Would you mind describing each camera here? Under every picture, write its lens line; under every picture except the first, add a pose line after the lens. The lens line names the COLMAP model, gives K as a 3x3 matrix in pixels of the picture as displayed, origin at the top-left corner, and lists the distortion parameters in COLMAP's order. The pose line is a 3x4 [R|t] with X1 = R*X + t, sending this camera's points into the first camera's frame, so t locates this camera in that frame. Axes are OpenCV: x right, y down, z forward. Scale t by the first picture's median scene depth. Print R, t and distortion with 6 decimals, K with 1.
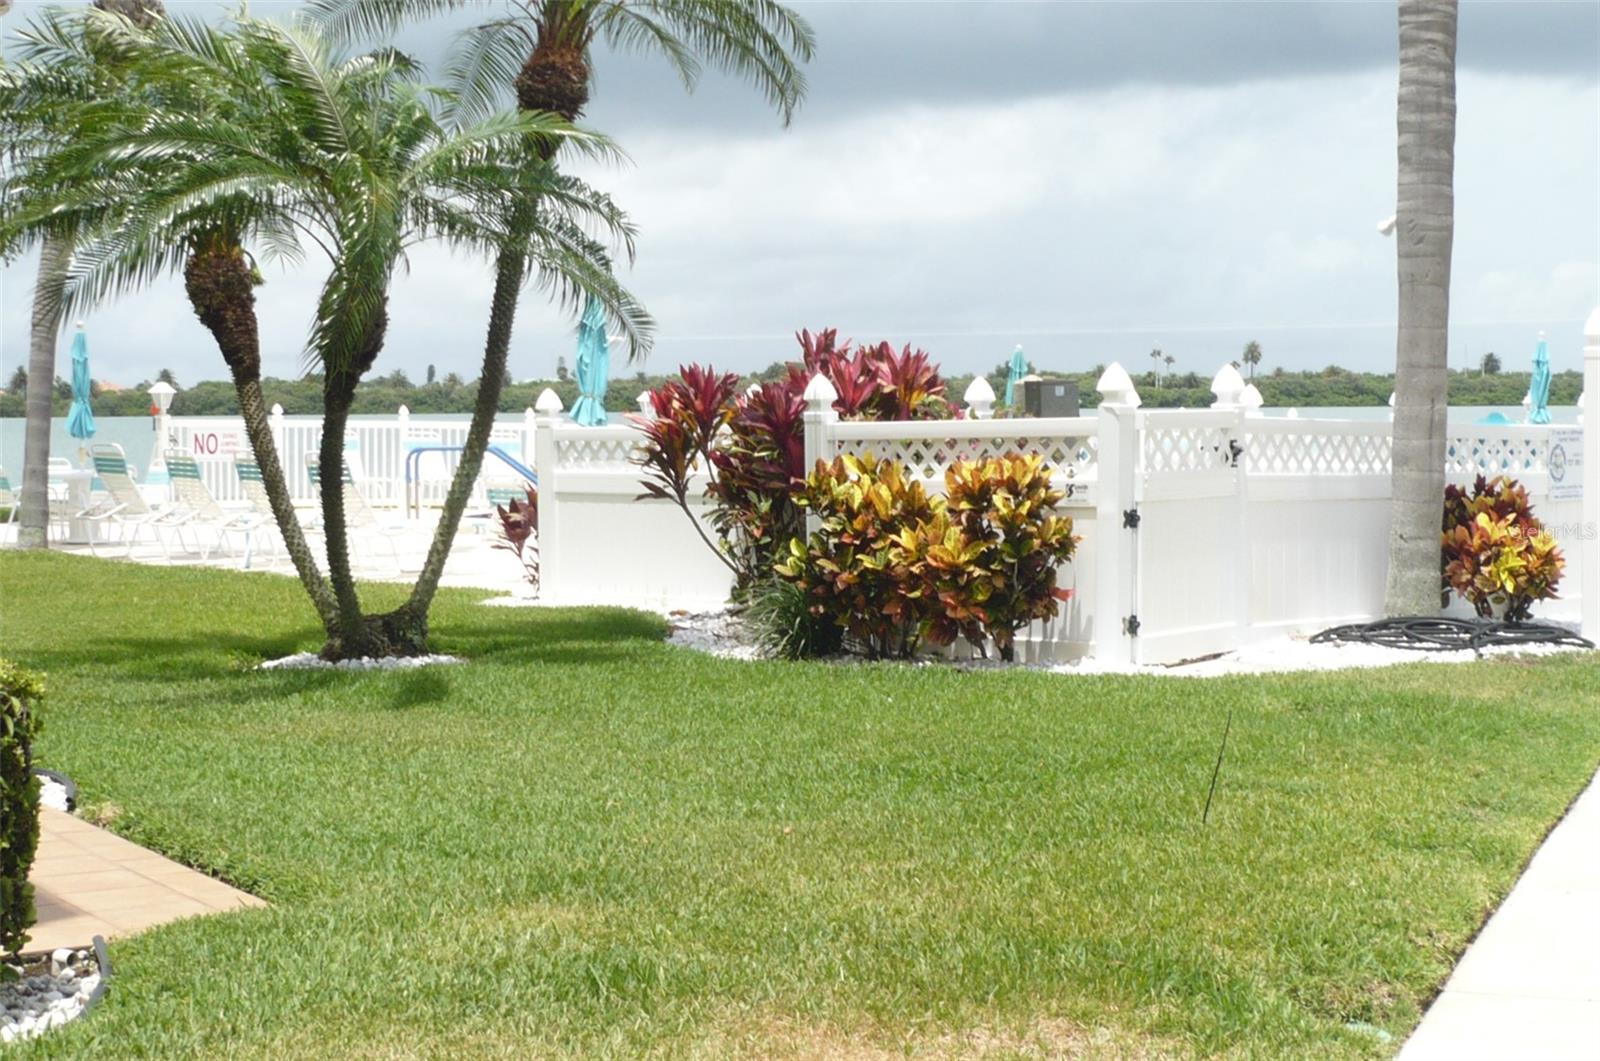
lens RADIAL K [[2539.9, 0, 800.0], [0, 2539.9, 530.5], [0, 0, 1]] dist [0.047610, -0.833928]
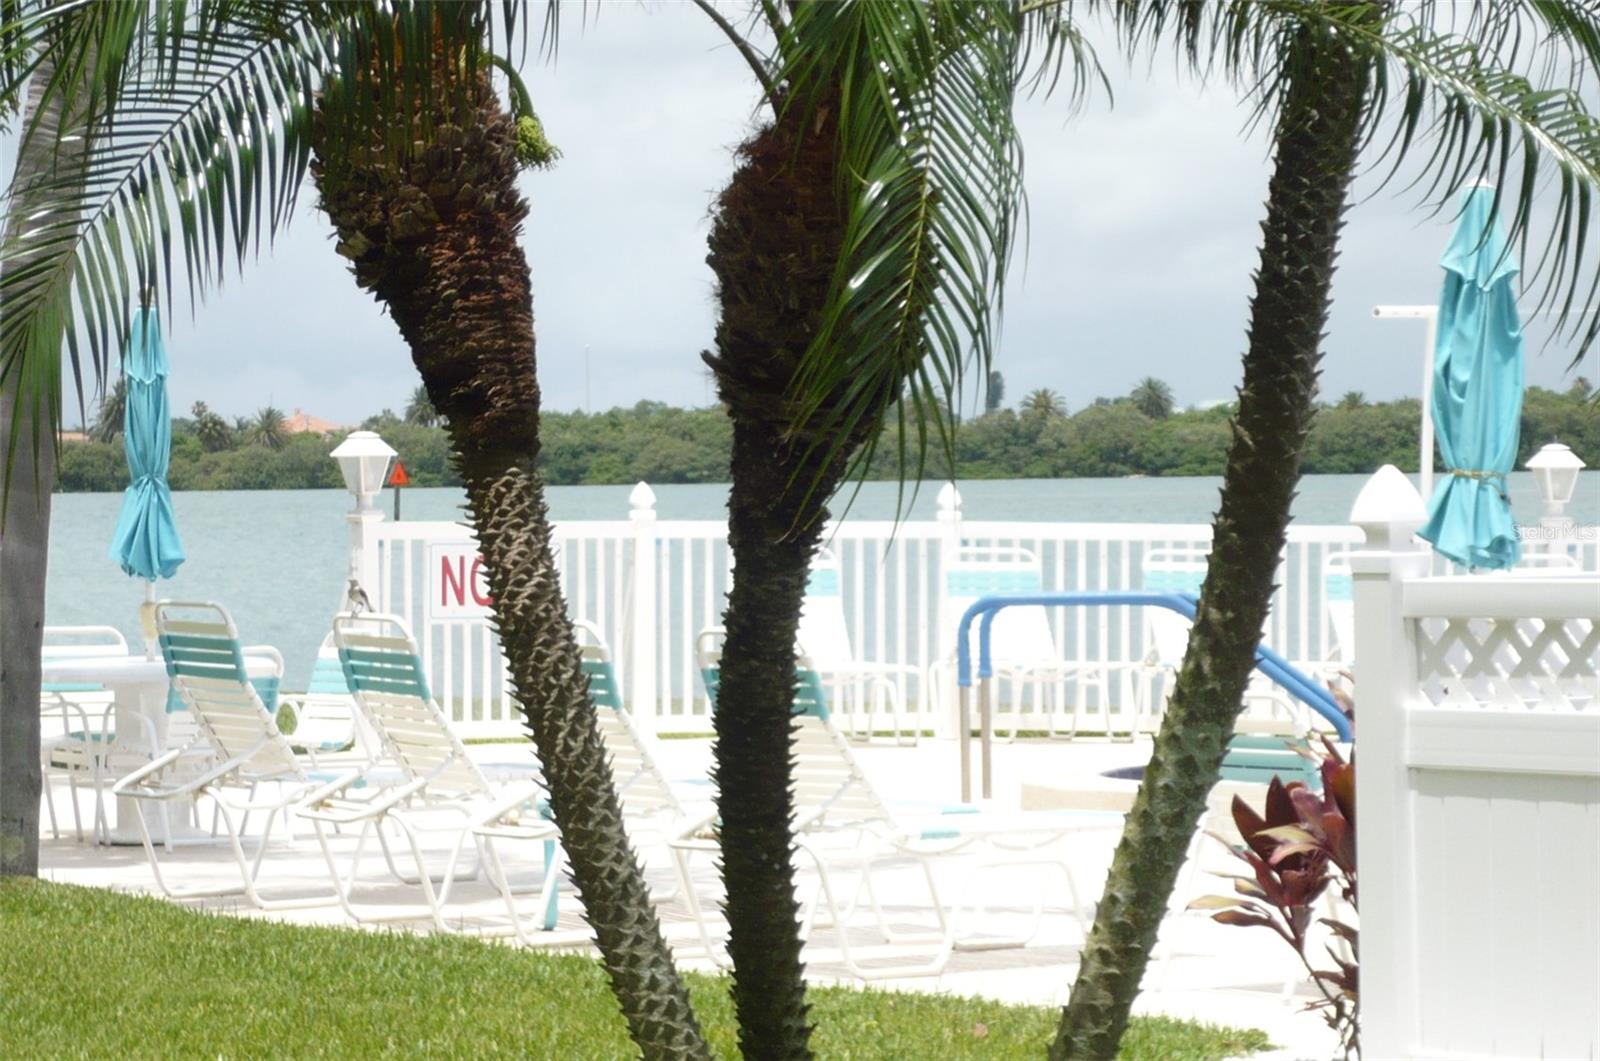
lens RADIAL K [[6074.6, 0, 800.0], [0, 6074.6, 530.5], [0, 0, 1]] dist [0.134261, 2.000885]
pose [[0.984173, -0.004031, -0.177164, -0.030427], [-0.002996, 0.999220, -0.039379, -0.013831], [0.177185, 0.039287, 0.983393, 0.173418]]
